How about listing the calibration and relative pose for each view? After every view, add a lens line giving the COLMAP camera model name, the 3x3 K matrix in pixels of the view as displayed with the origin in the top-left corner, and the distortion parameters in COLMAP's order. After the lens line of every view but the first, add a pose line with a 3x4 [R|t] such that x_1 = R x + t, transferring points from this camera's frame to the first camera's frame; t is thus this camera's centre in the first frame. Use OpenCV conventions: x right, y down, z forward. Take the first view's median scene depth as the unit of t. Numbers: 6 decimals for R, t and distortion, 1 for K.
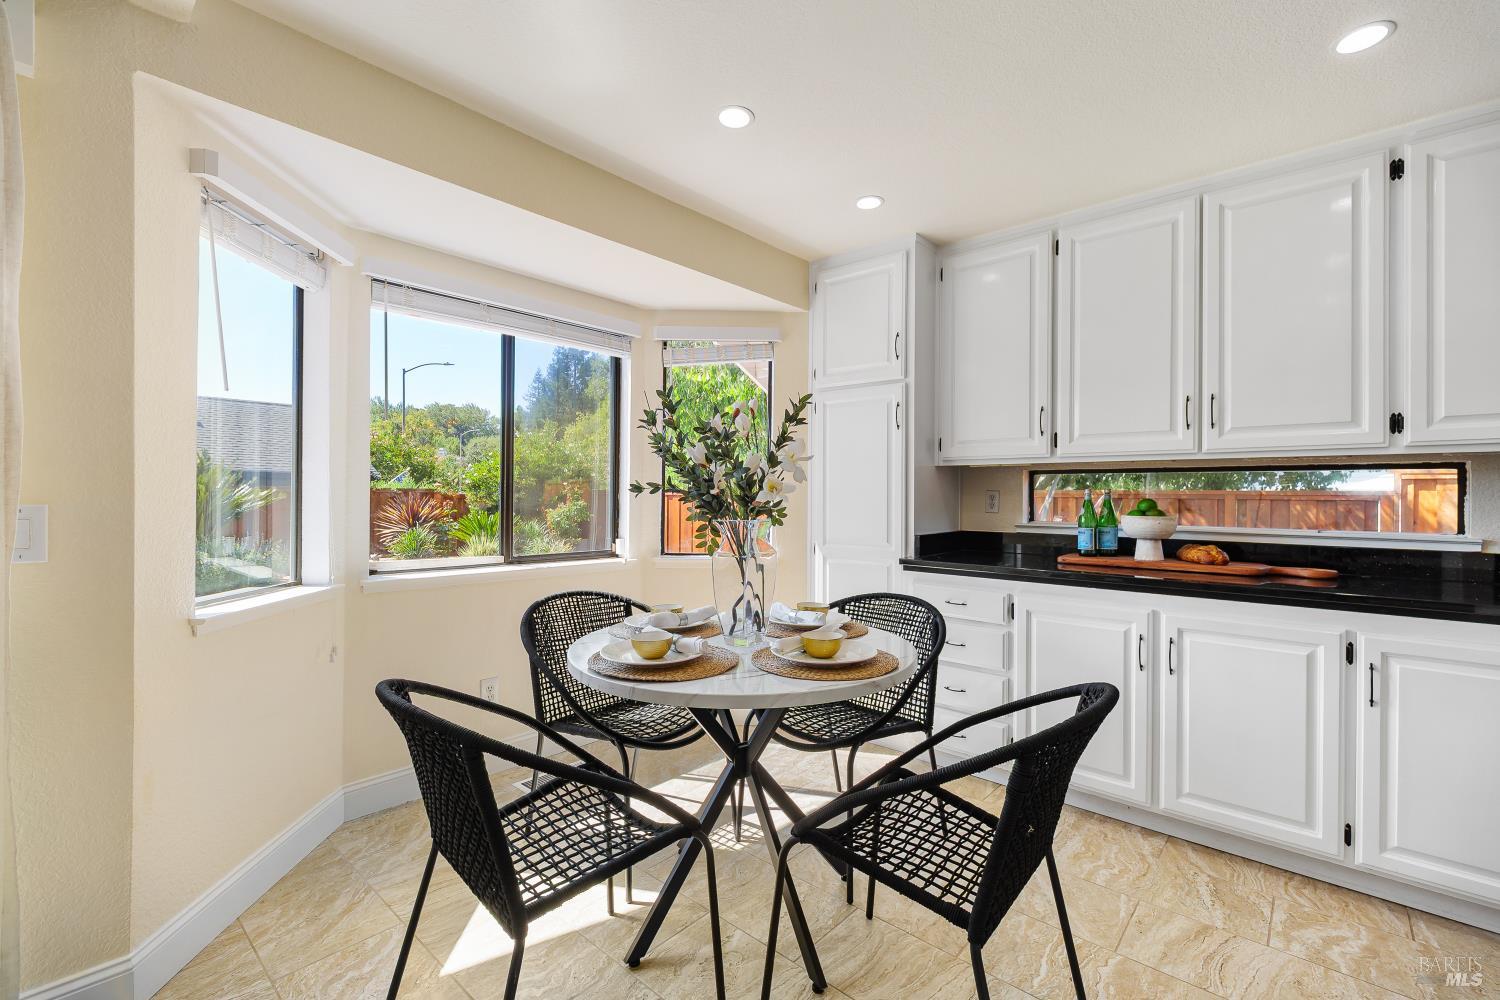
lens RADIAL K [[662.1, 0, 745.4], [0, 662.1, 492.8], [0, 0, 1]] dist [-0.002919, -0.000446]
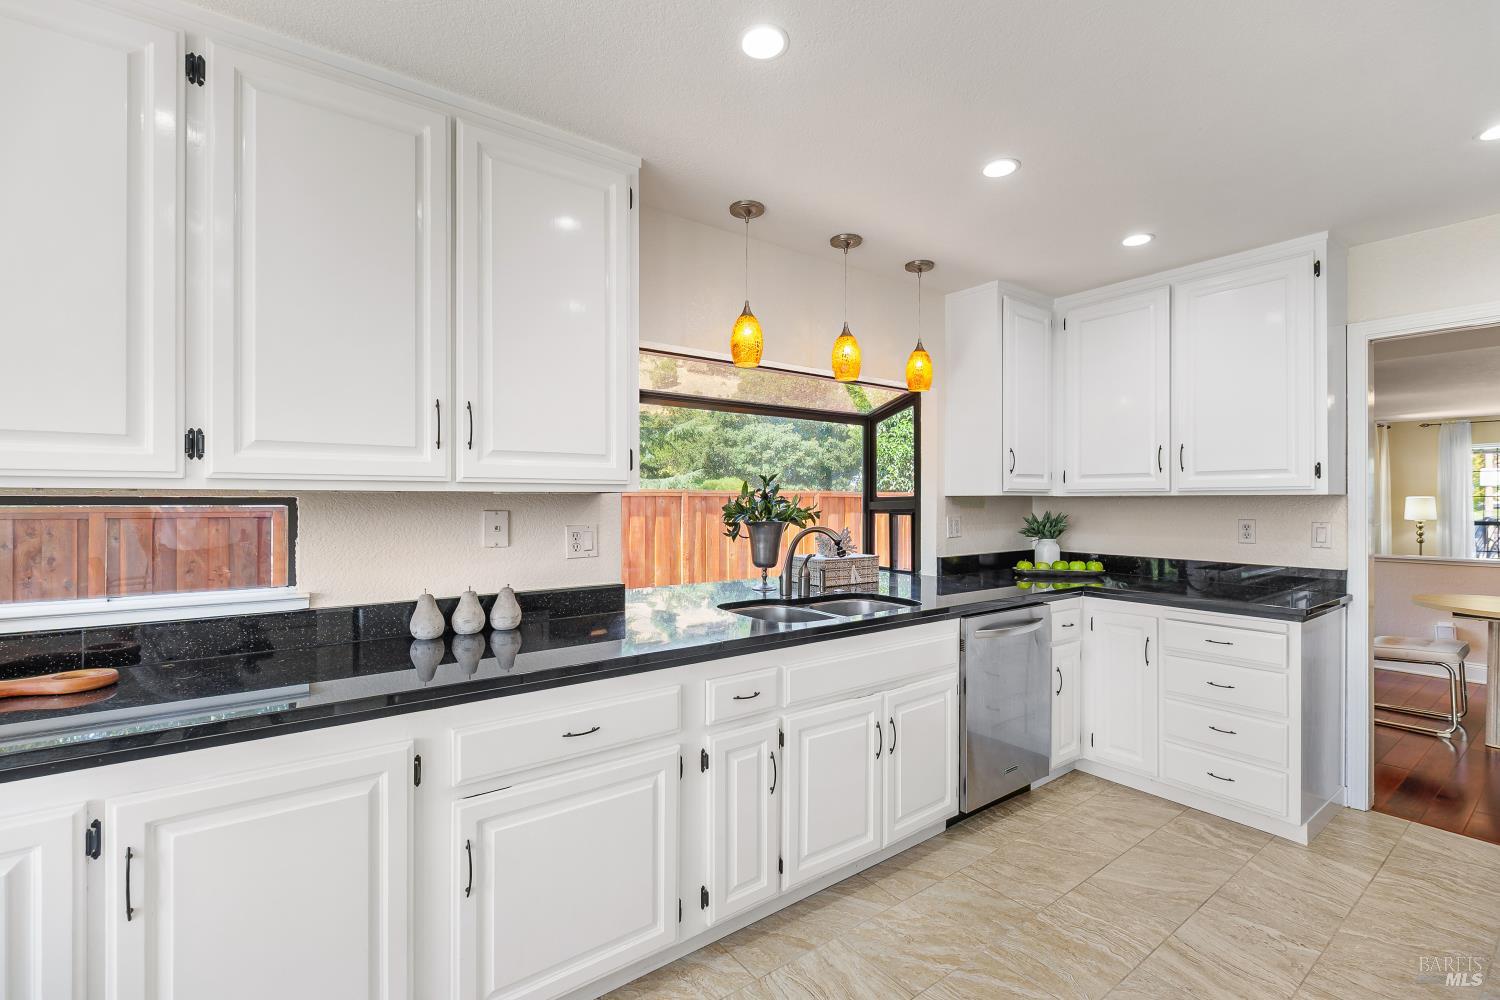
lens RADIAL K [[662.1, 0, 749.9], [0, 662.1, 501.5], [0, 0, 1]] dist [-0.002919, -0.000446]
pose [[0.209744, -0.005702, 0.977740, 0.443441], [-0.002904, 0.999975, 0.006454, -0.052669], [-0.977752, -0.004193, 0.209722, 0.301065]]
